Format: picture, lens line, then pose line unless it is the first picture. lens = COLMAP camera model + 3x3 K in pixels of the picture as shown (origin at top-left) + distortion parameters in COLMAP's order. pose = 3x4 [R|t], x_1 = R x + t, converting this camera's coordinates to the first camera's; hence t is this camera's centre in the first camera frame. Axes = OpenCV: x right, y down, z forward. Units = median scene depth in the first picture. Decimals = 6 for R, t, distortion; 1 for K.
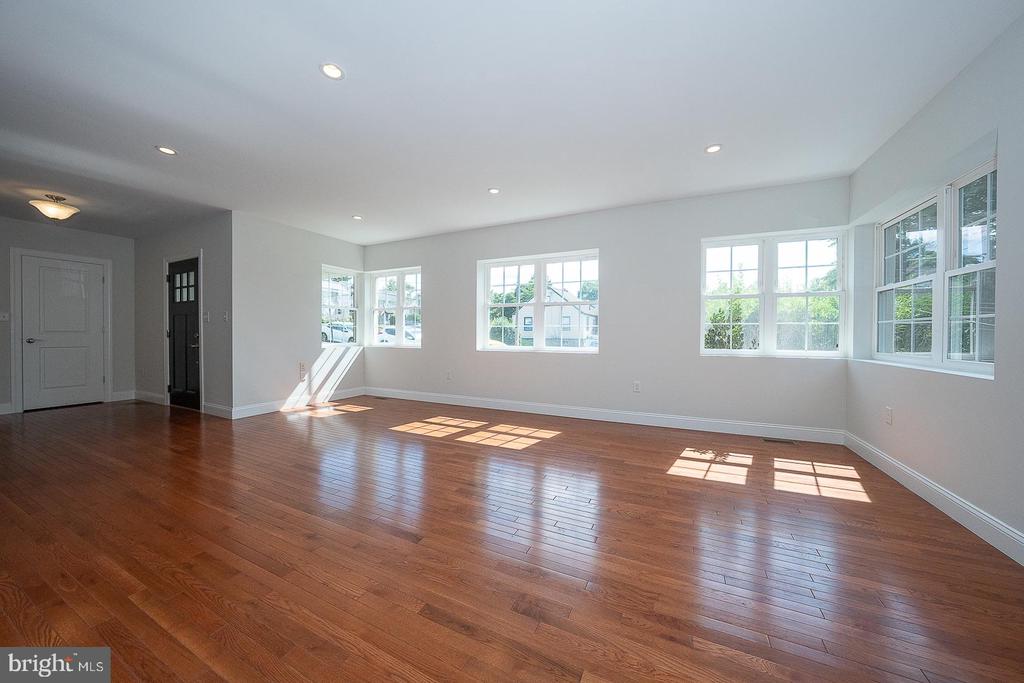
lens RADIAL K [[357.7, 0, 522.5], [0, 357.7, 335.5], [0, 0, 1]] dist [-0.002973, 0.000058]
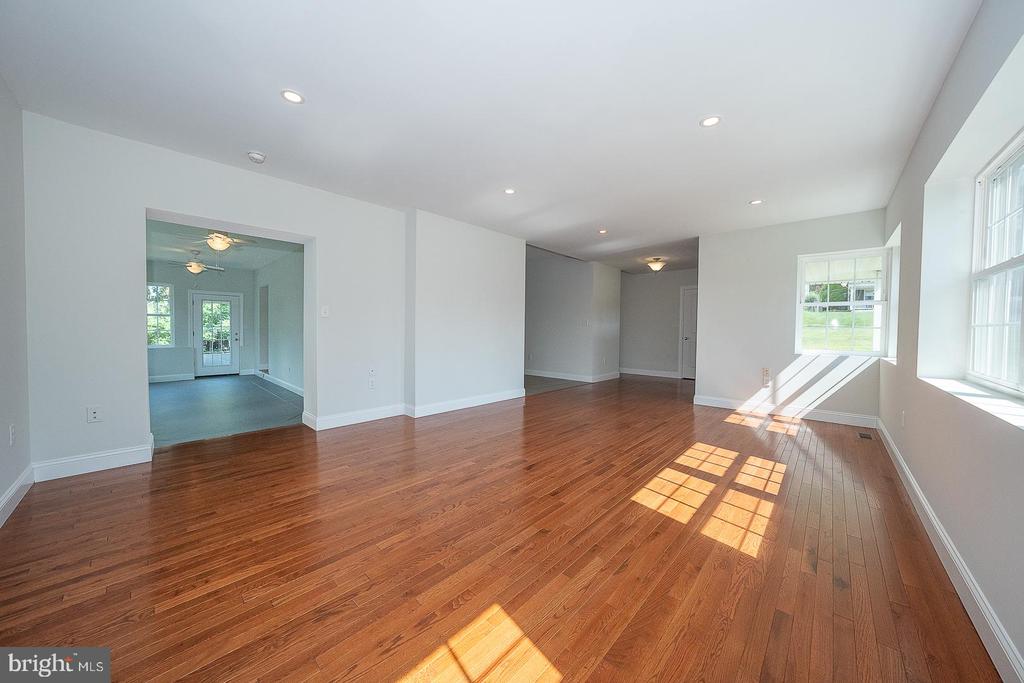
lens RADIAL K [[357.7, 0, 510.5], [0, 357.7, 338.6], [0, 0, 1]] dist [-0.002973, 0.000058]
pose [[-0.302286, 0.019550, -0.953017, 0.600467], [-0.026019, 0.999248, 0.028751, -0.014094], [0.952862, 0.033488, -0.301550, 0.785243]]
